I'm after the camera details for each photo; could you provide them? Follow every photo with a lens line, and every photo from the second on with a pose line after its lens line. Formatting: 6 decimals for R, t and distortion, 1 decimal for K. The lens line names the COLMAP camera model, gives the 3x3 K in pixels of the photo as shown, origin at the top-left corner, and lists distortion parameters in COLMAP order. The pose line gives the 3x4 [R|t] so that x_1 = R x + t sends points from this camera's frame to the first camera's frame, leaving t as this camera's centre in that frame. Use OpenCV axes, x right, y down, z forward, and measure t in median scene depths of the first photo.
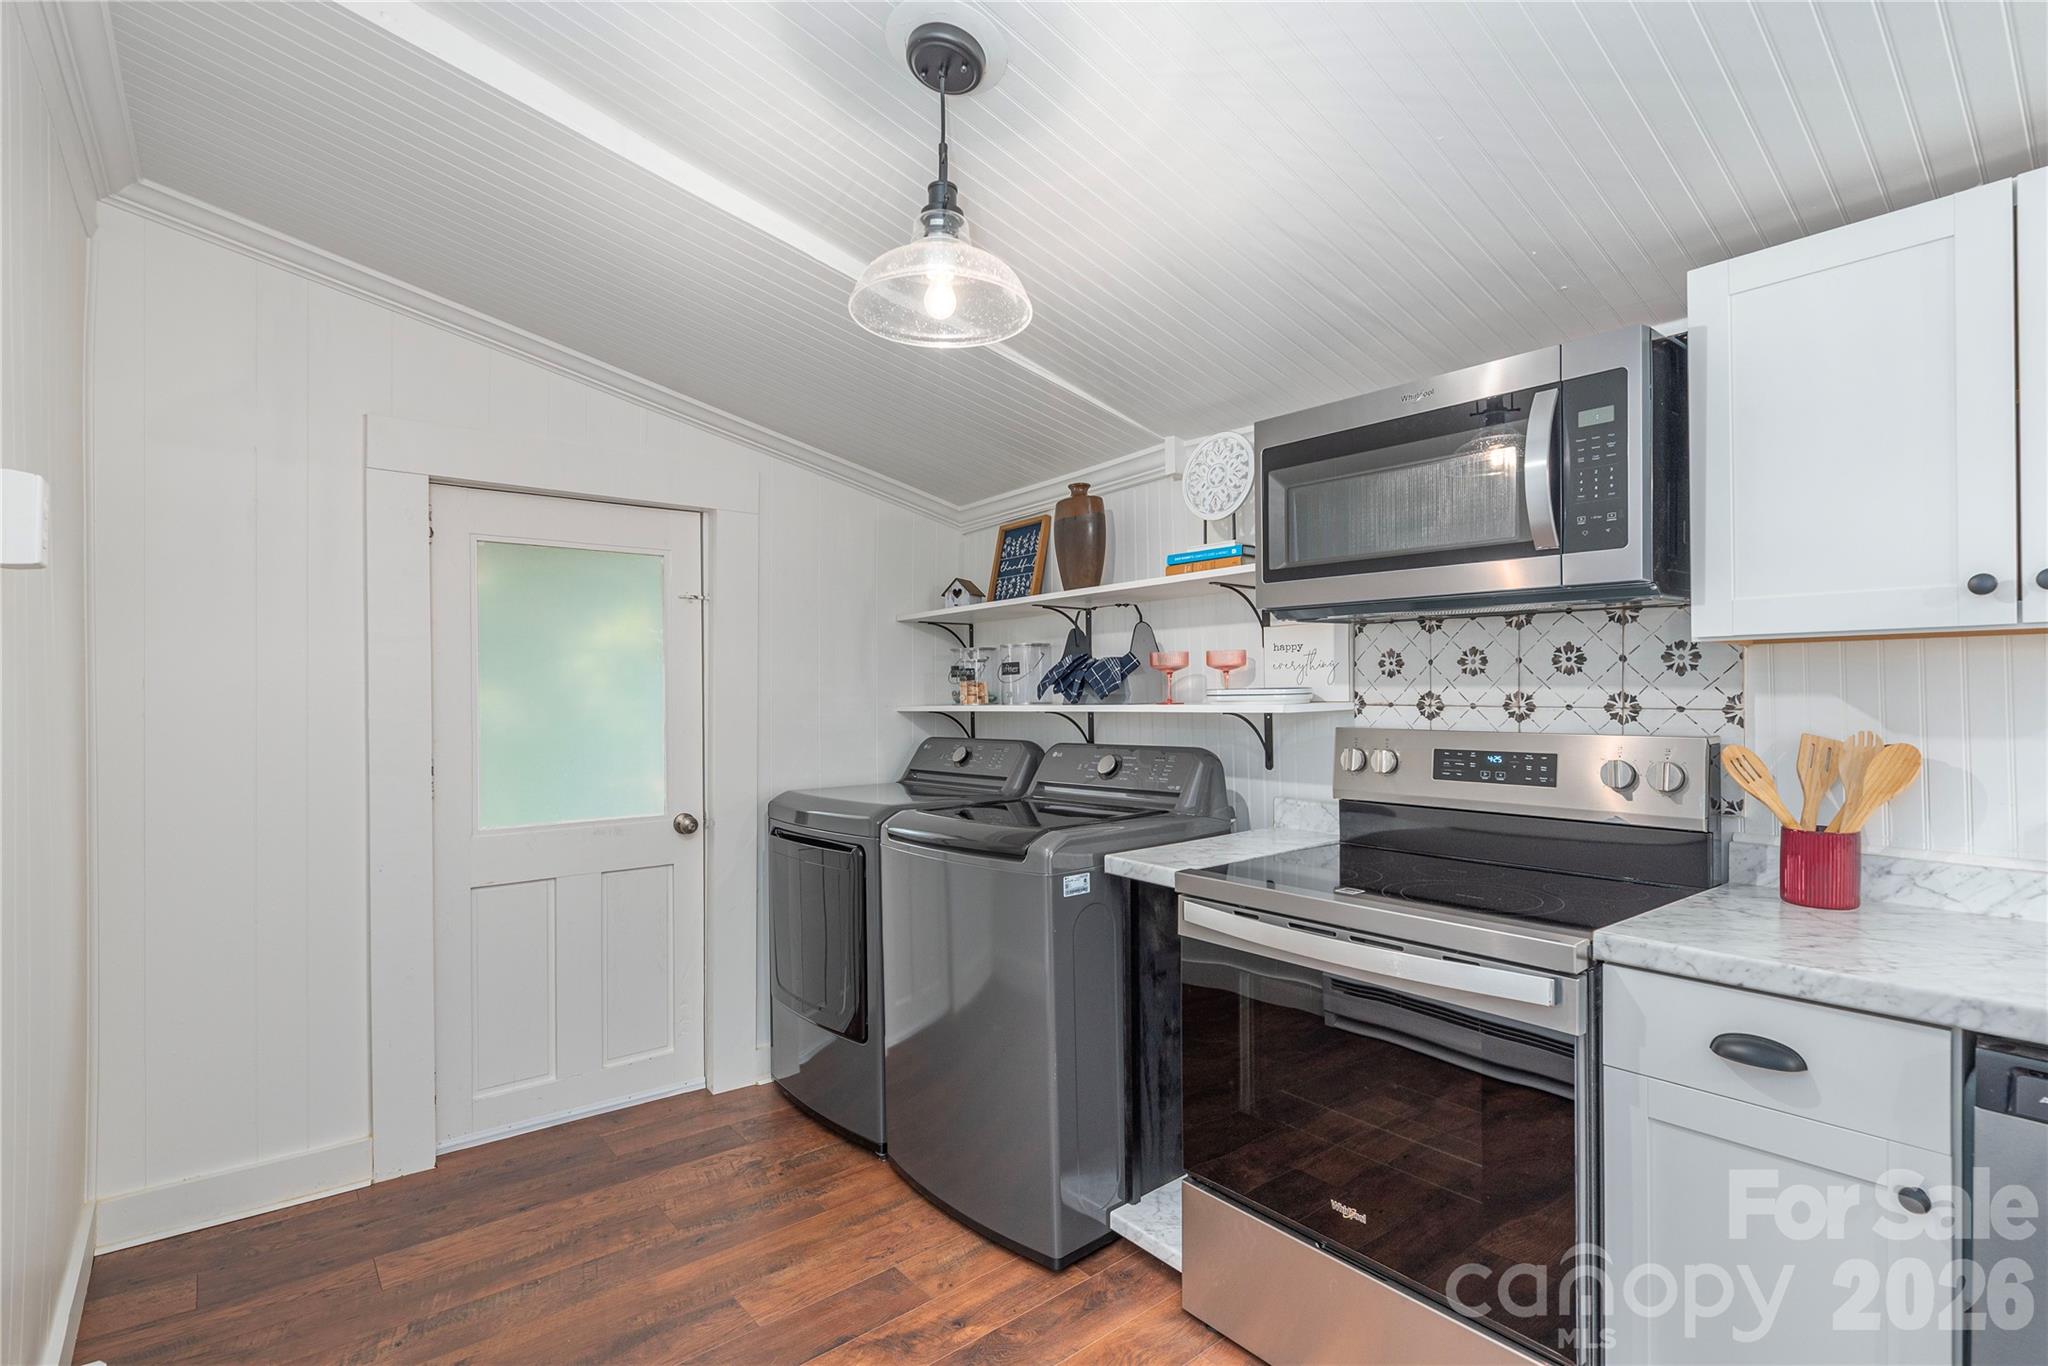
lens RADIAL K [[975.5, 0, 1039.8], [0, 975.5, 692.3], [0, 0, 1]] dist [-0.005817, -0.000451]
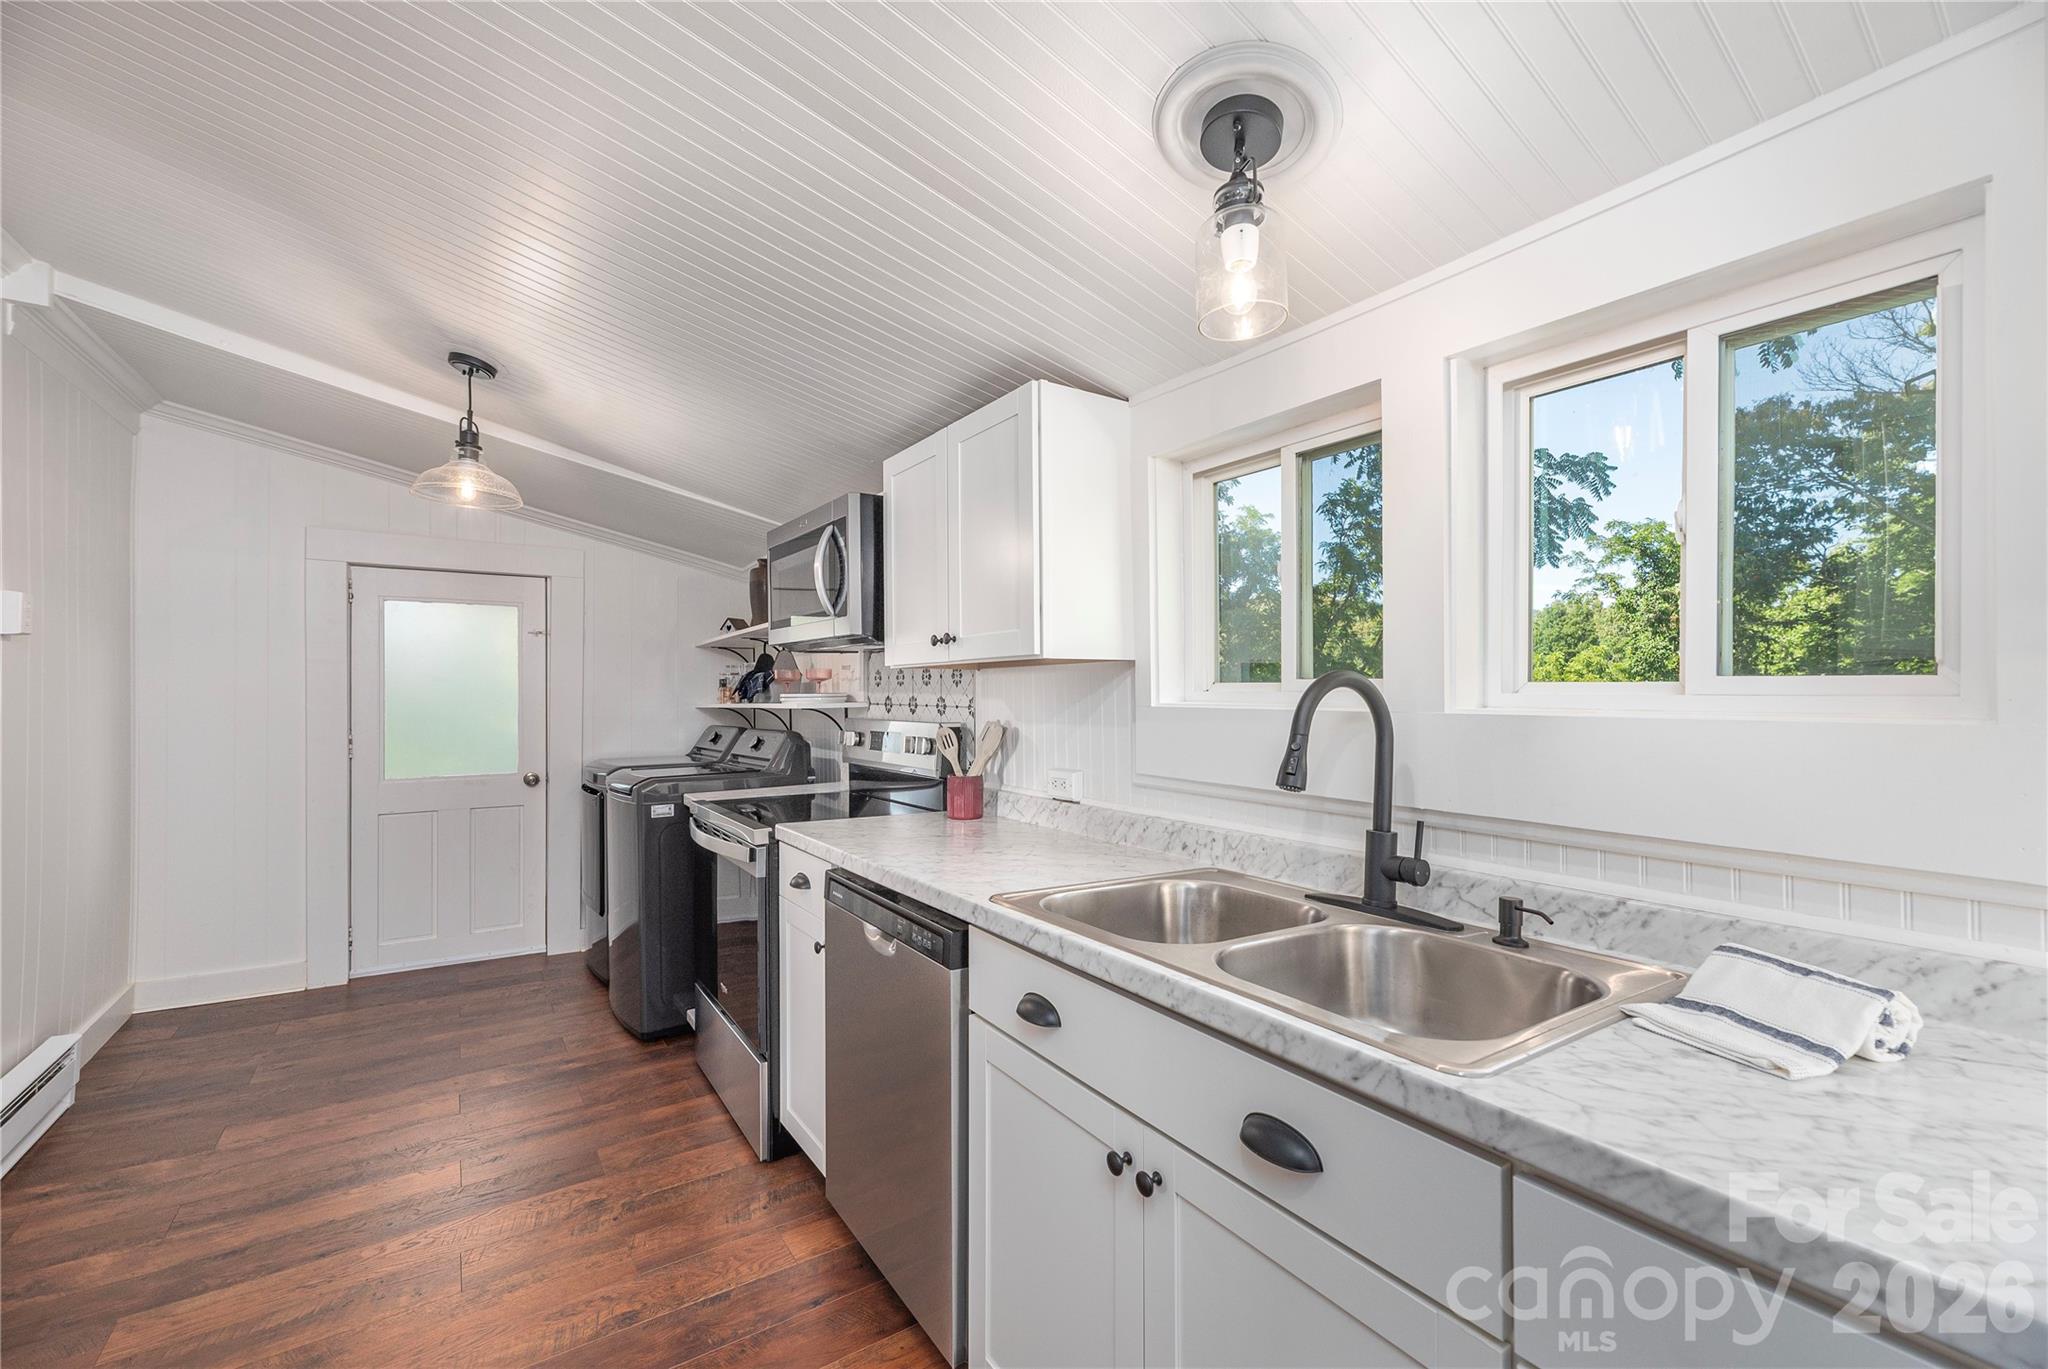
lens RADIAL K [[847.5, 0, 1020.1], [0, 847.5, 691.7], [0, 0, 1]] dist [0.001857, 0.000402]
pose [[0.994730, 0.002802, -0.102487, 0.741567], [-0.003132, 0.999990, -0.003061, -0.003773], [0.102477, 0.003366, 0.994730, -0.352305]]
